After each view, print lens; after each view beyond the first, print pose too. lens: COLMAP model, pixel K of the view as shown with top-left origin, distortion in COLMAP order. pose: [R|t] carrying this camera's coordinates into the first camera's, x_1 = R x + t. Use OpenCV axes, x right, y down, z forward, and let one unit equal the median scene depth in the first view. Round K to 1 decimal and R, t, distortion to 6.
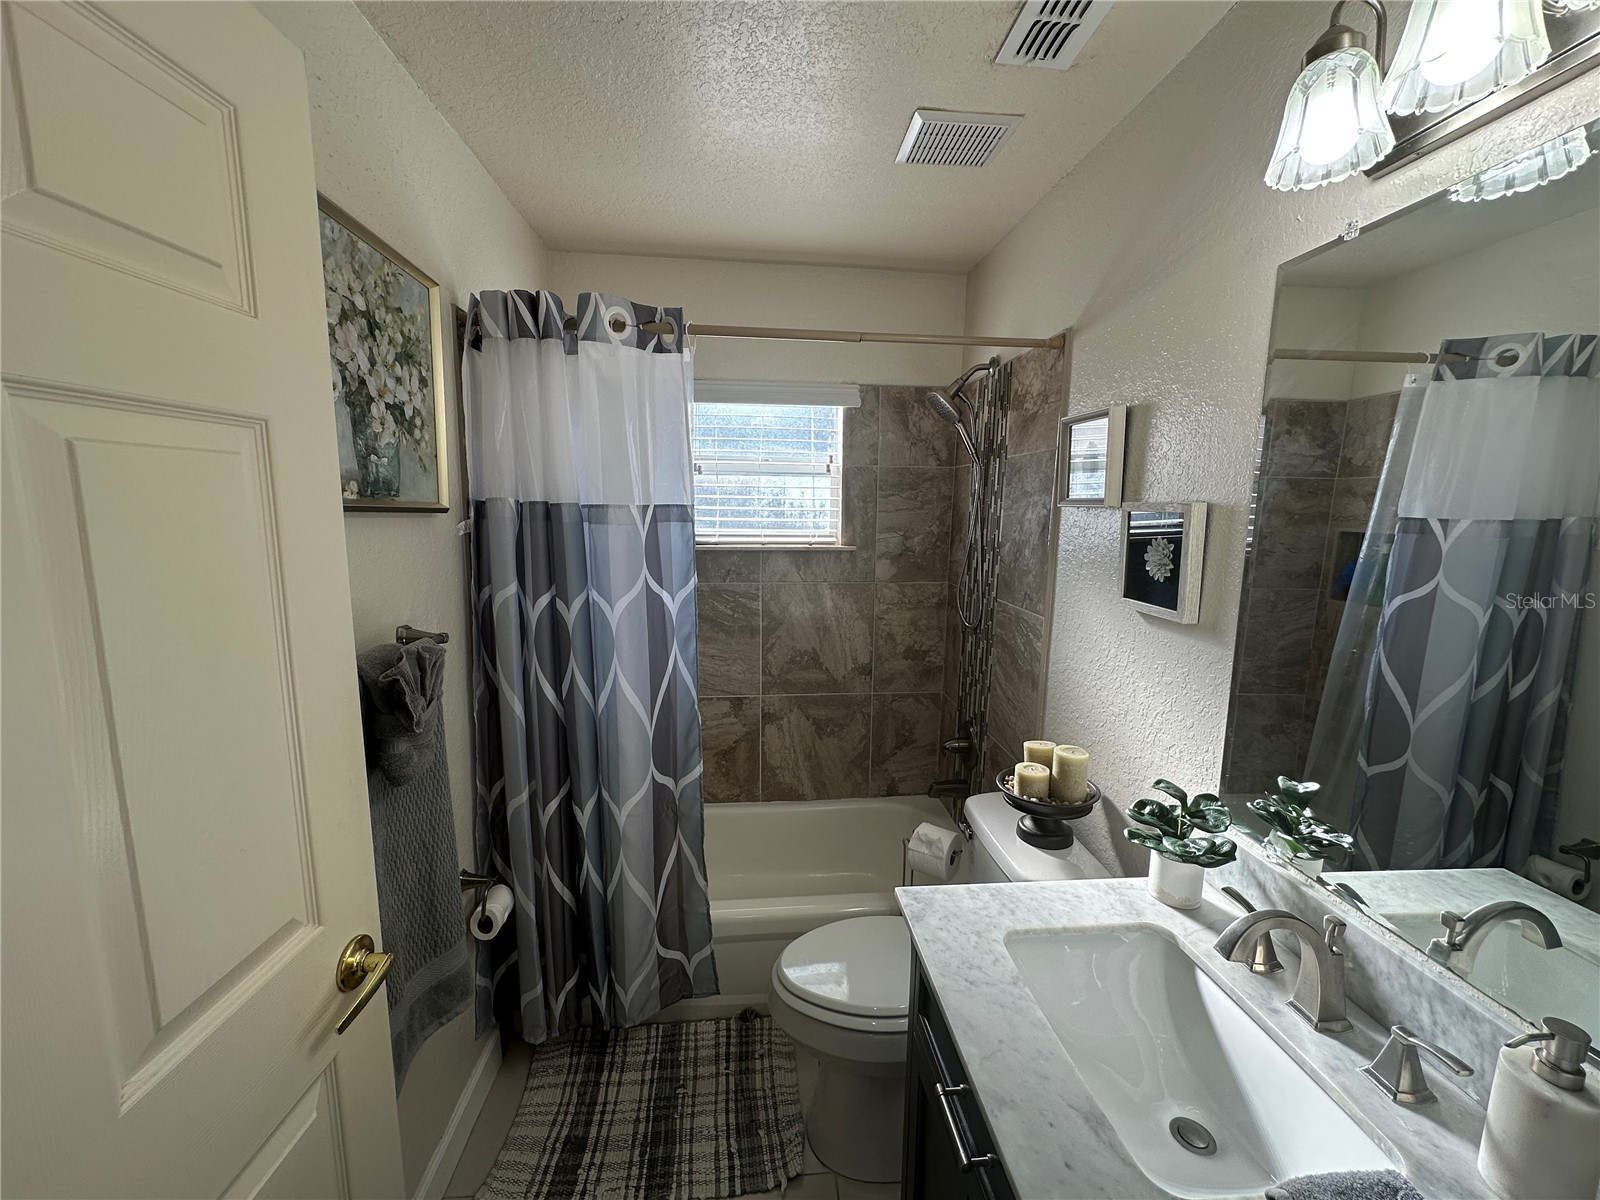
lens RADIAL K [[647.3, 0, 800.0], [0, 647.3, 600.0], [0, 0, 1]] dist [-0.003773, 0.000687]
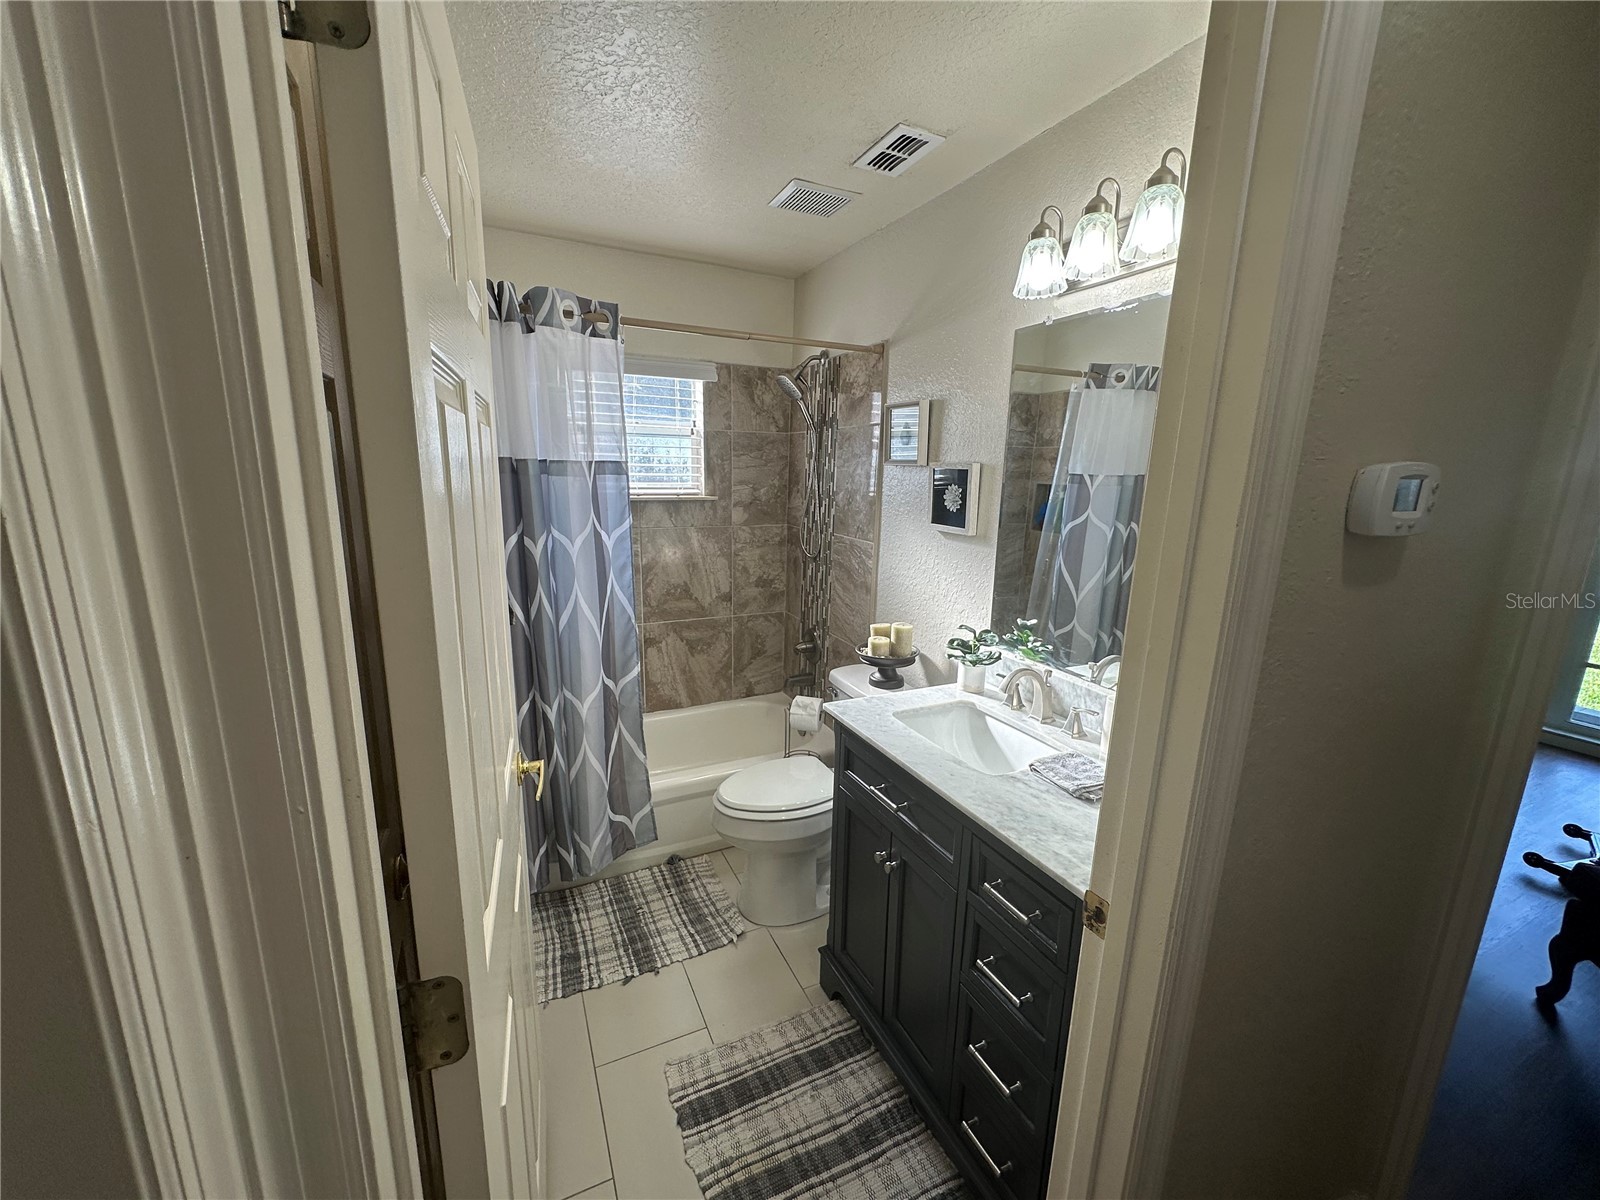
lens RADIAL K [[636.6, 0, 800.0], [0, 636.6, 600.0], [0, 0, 1]] dist [-0.003669, 0.000626]
pose [[0.938504, -0.063259, 0.339423, -0.265554], [0.040623, 0.996475, 0.073395, 0.043236], [-0.342870, -0.055093, 0.937766, -0.280188]]
